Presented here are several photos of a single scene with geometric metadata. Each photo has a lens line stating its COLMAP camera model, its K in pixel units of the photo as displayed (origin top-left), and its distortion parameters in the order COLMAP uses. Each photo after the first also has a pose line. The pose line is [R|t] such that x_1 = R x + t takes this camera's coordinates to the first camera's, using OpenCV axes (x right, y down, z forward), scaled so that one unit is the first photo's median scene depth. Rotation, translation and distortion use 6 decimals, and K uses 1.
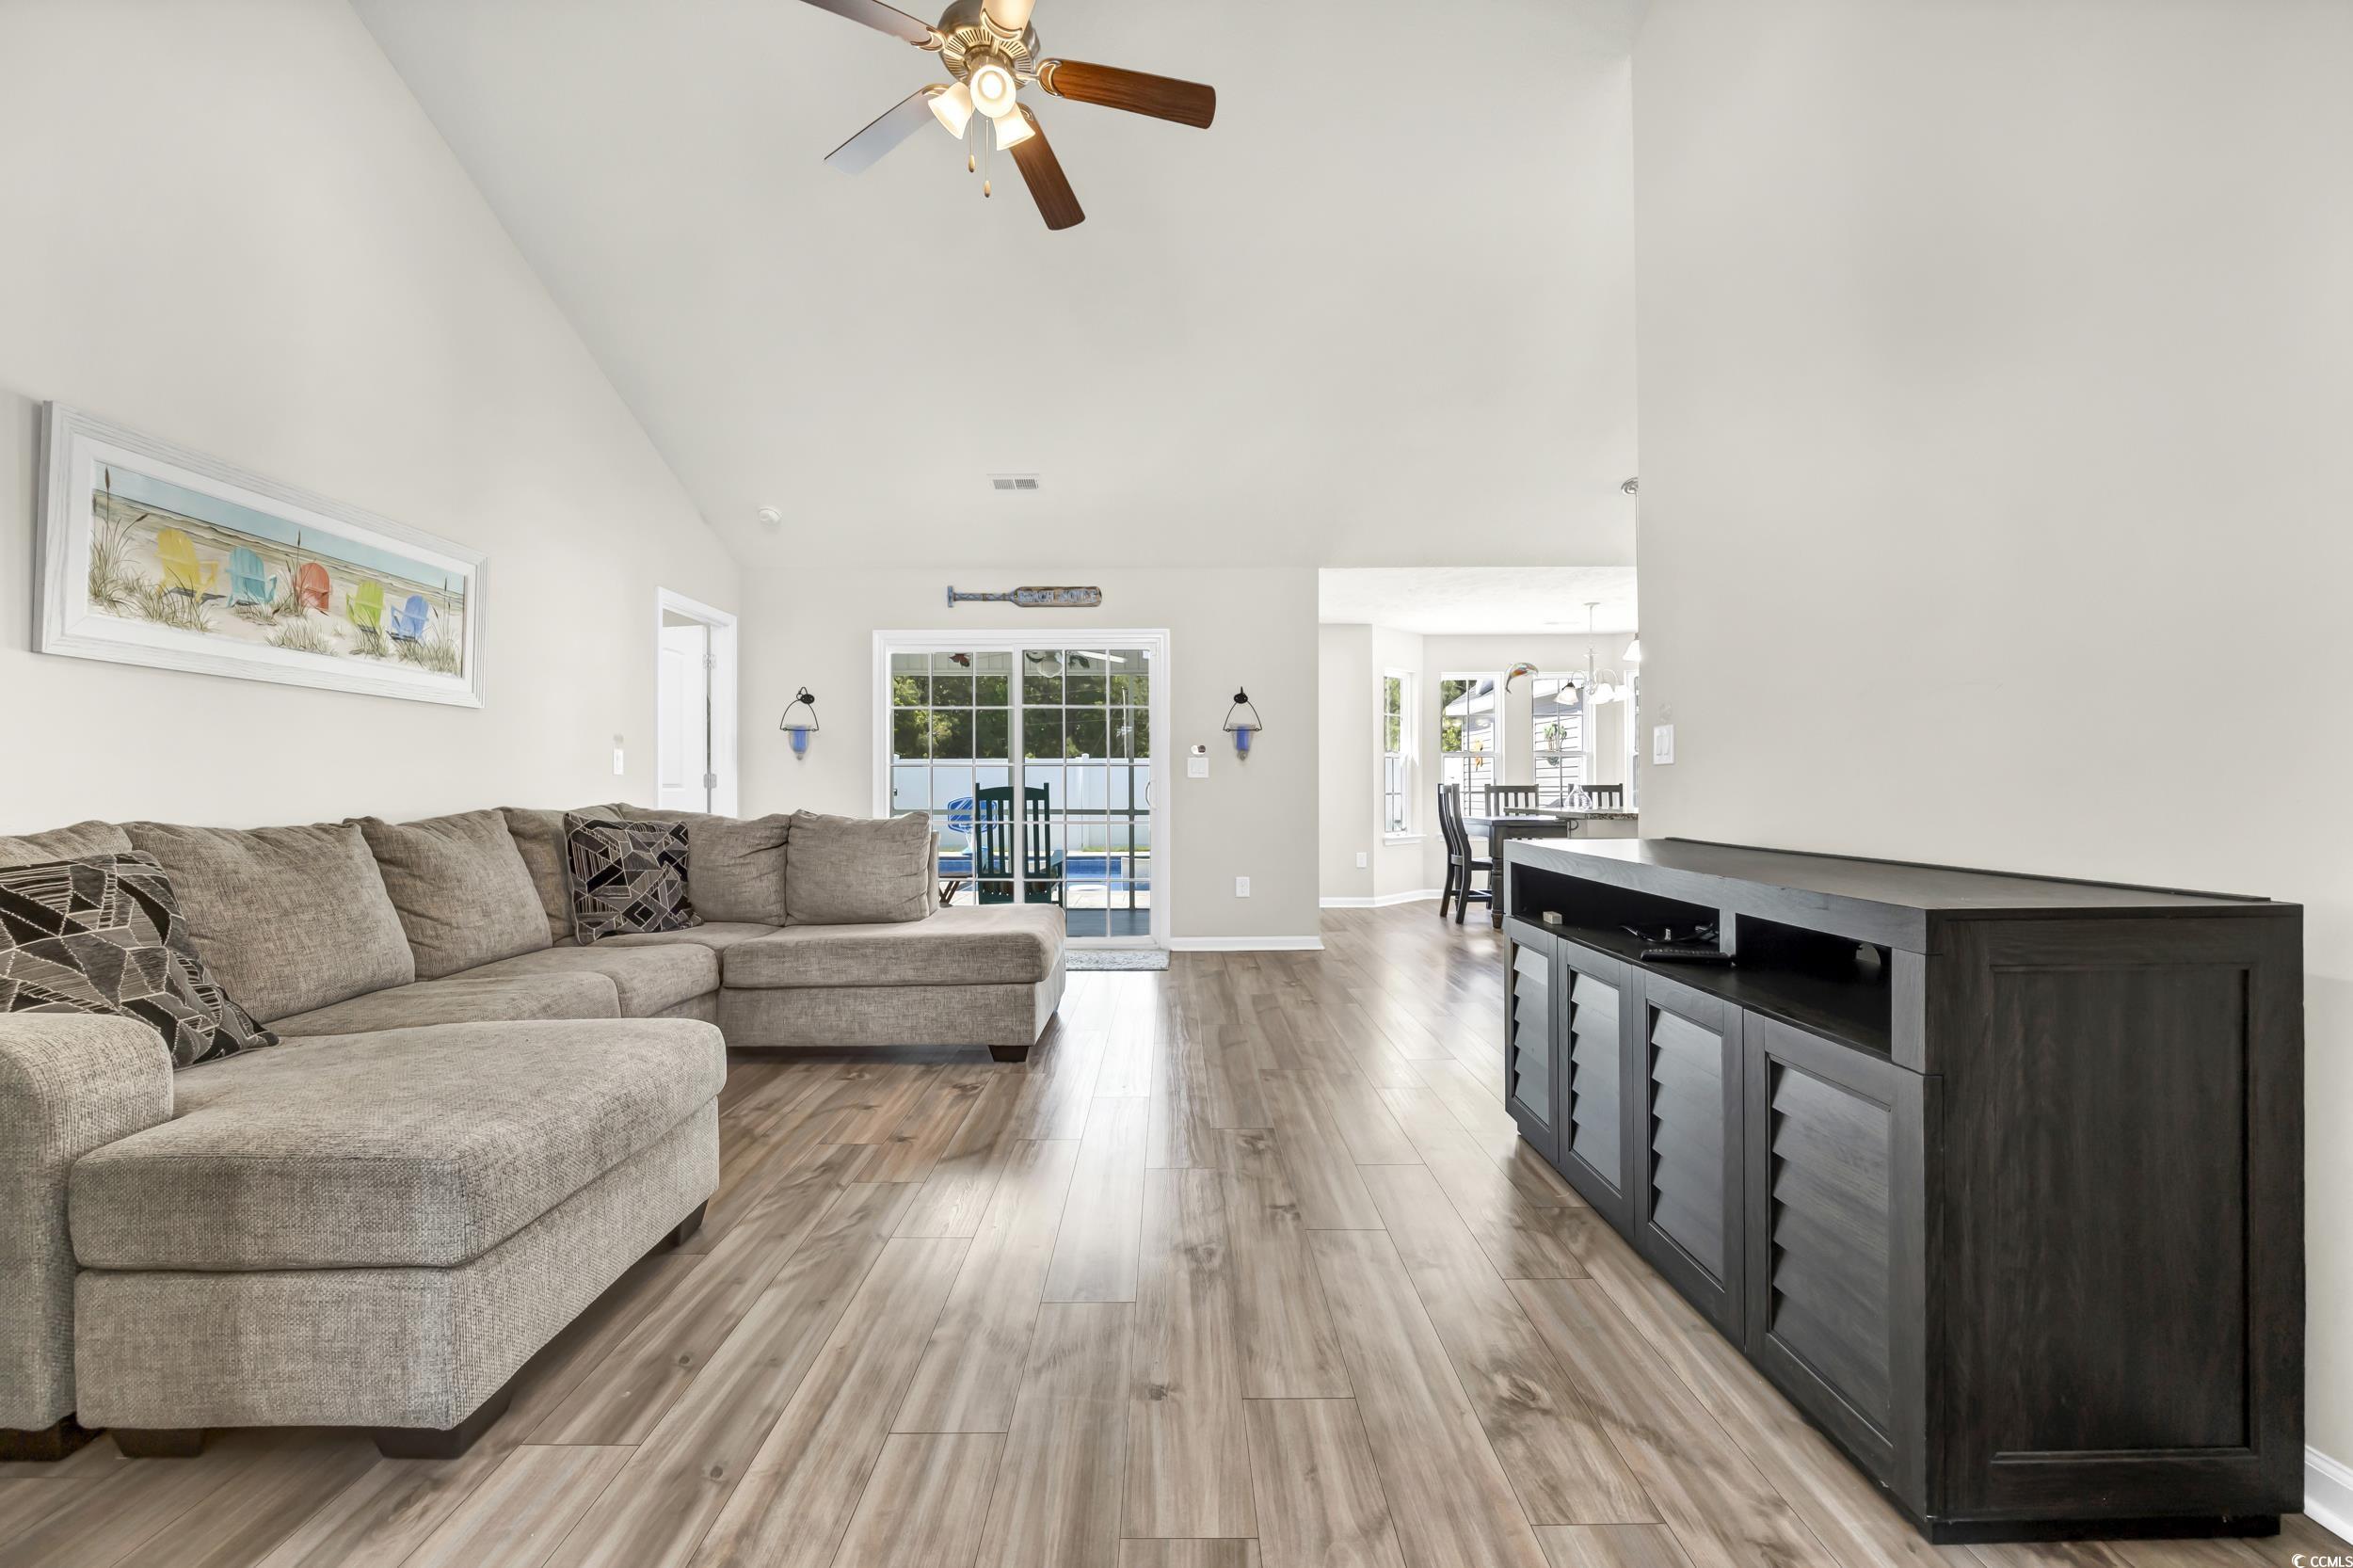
lens RADIAL K [[982.6, 0, 1170.3], [0, 982.6, 779.9], [0, 0, 1]] dist [0.000040, 0.000235]
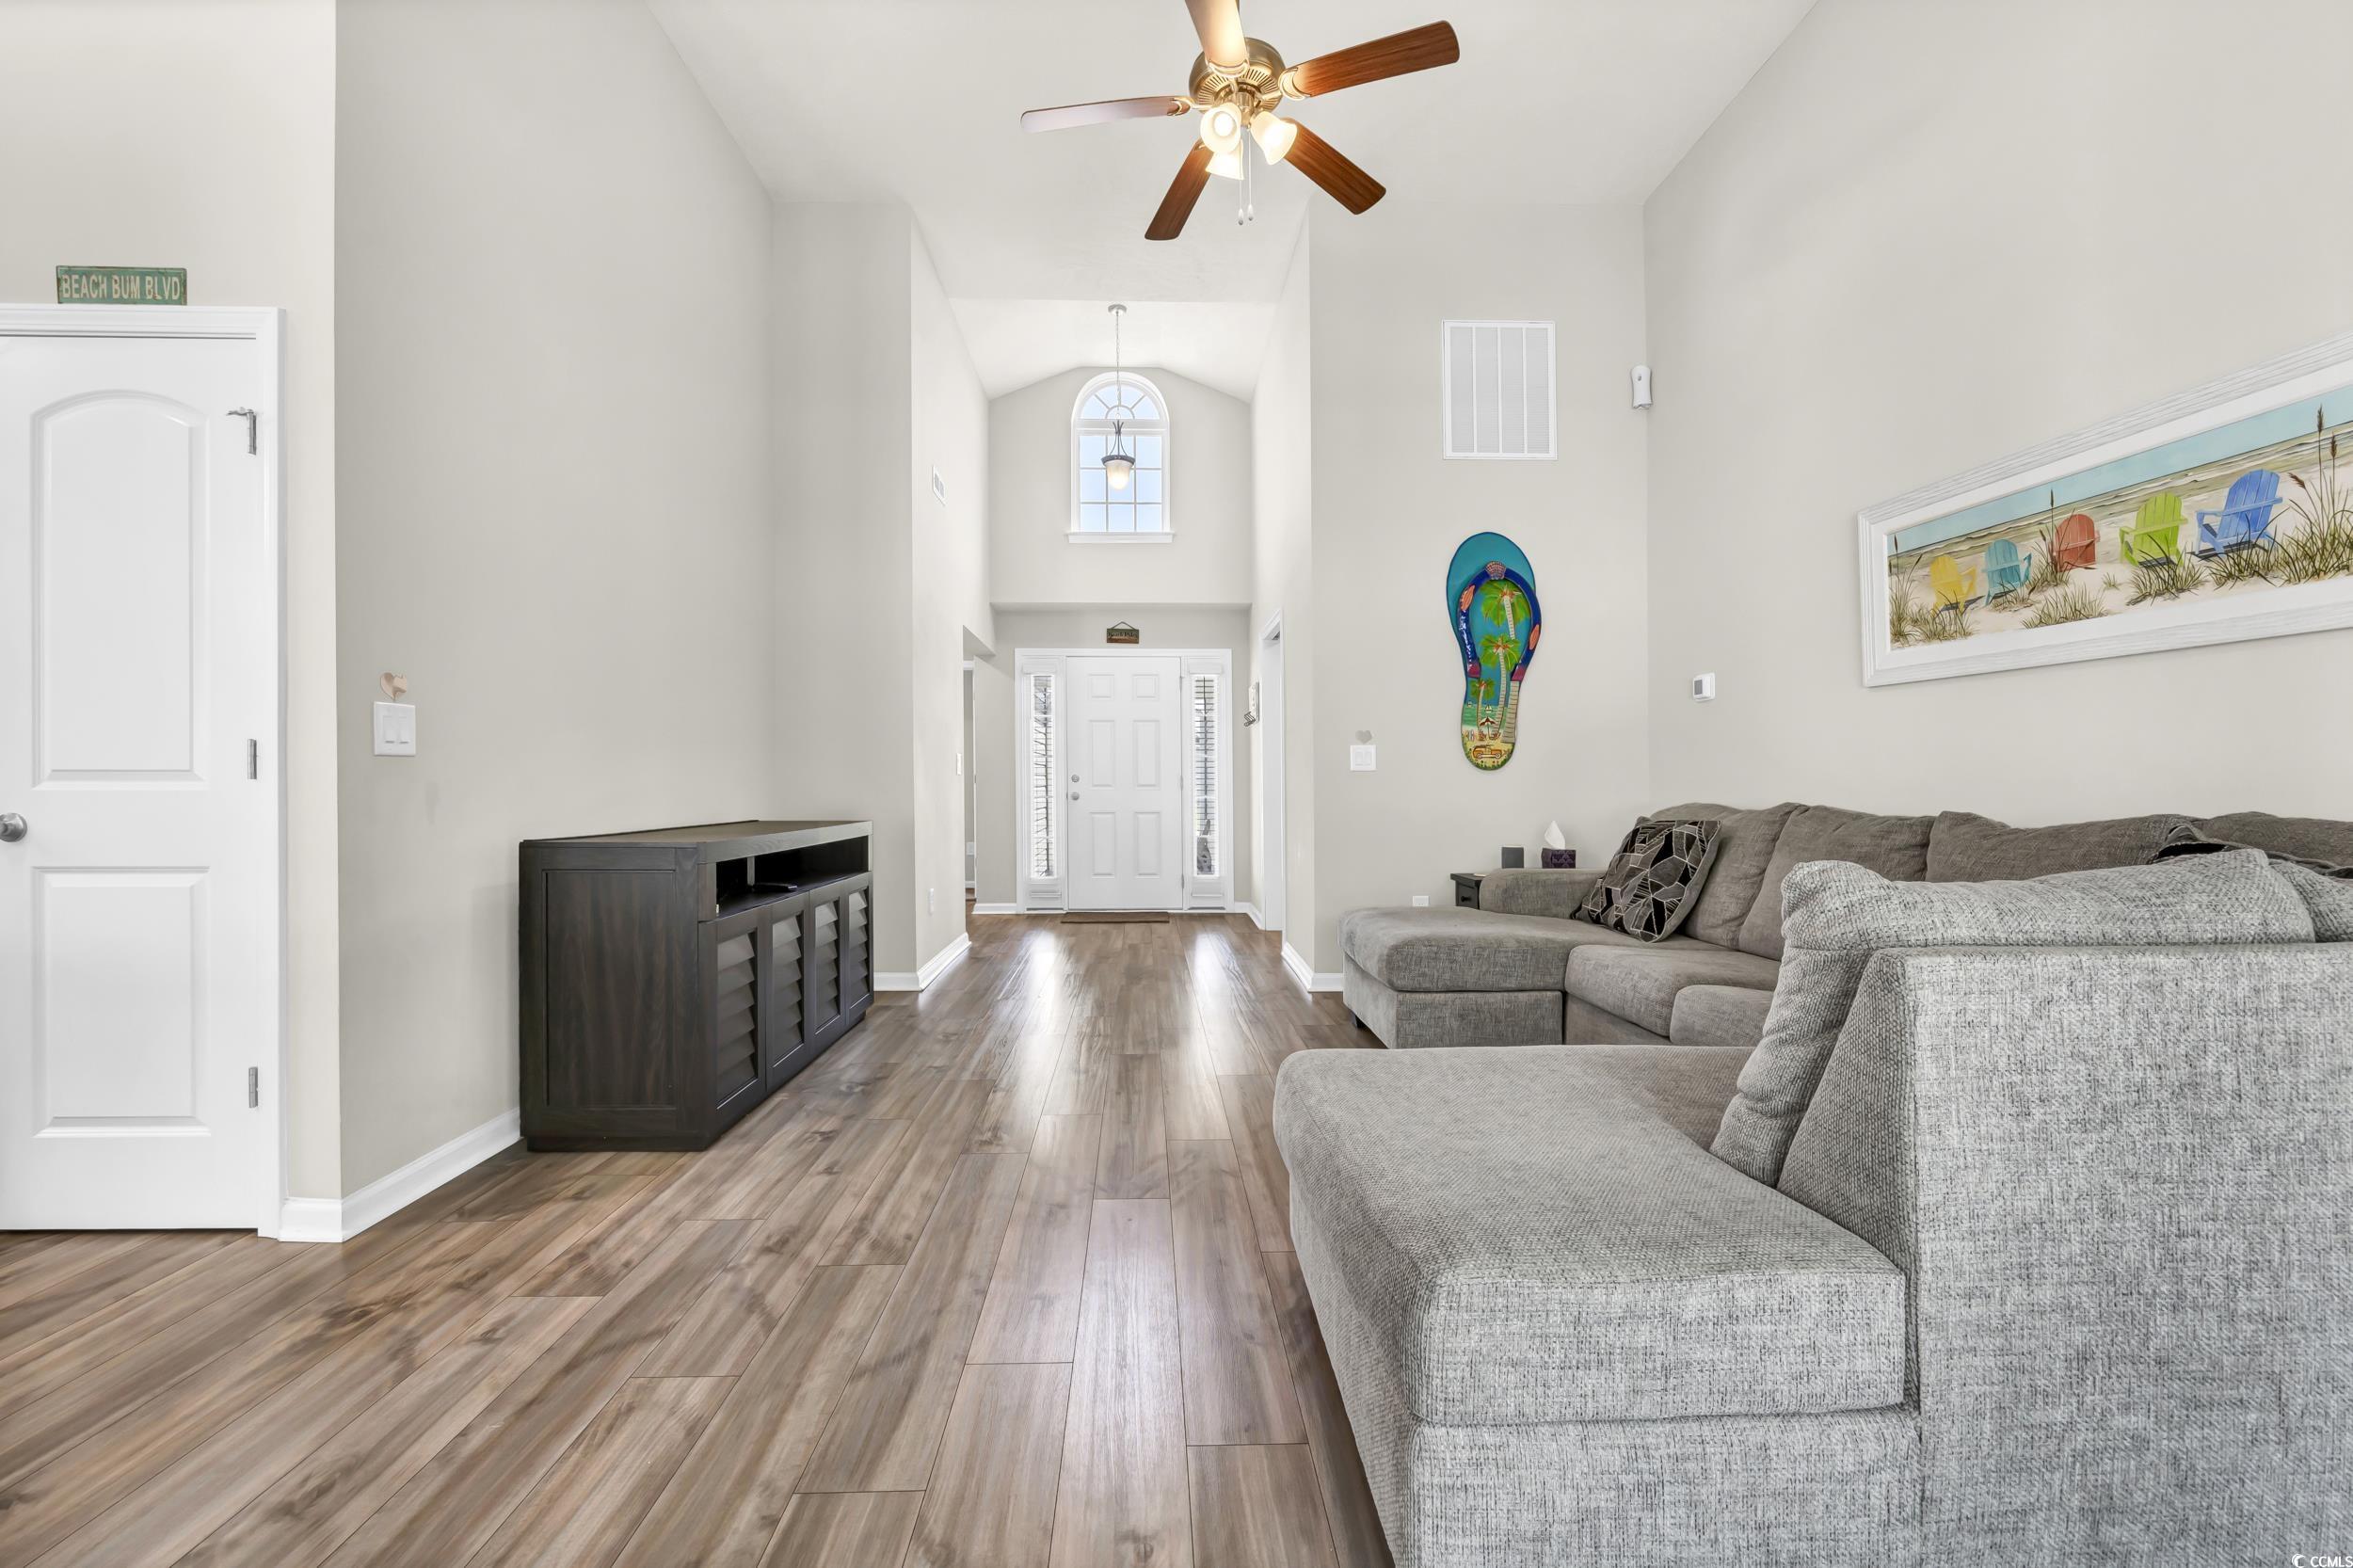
lens RADIAL K [[969.3, 0, 1156.7], [0, 969.3, 781.9], [0, 0, 1]] dist [-0.006467, -0.000026]
pose [[-0.999802, 0.004102, -0.019460, -0.041594], [0.004356, 0.999906, -0.013005, 0.012832], [0.019405, -0.013087, -0.999726, 1.287502]]
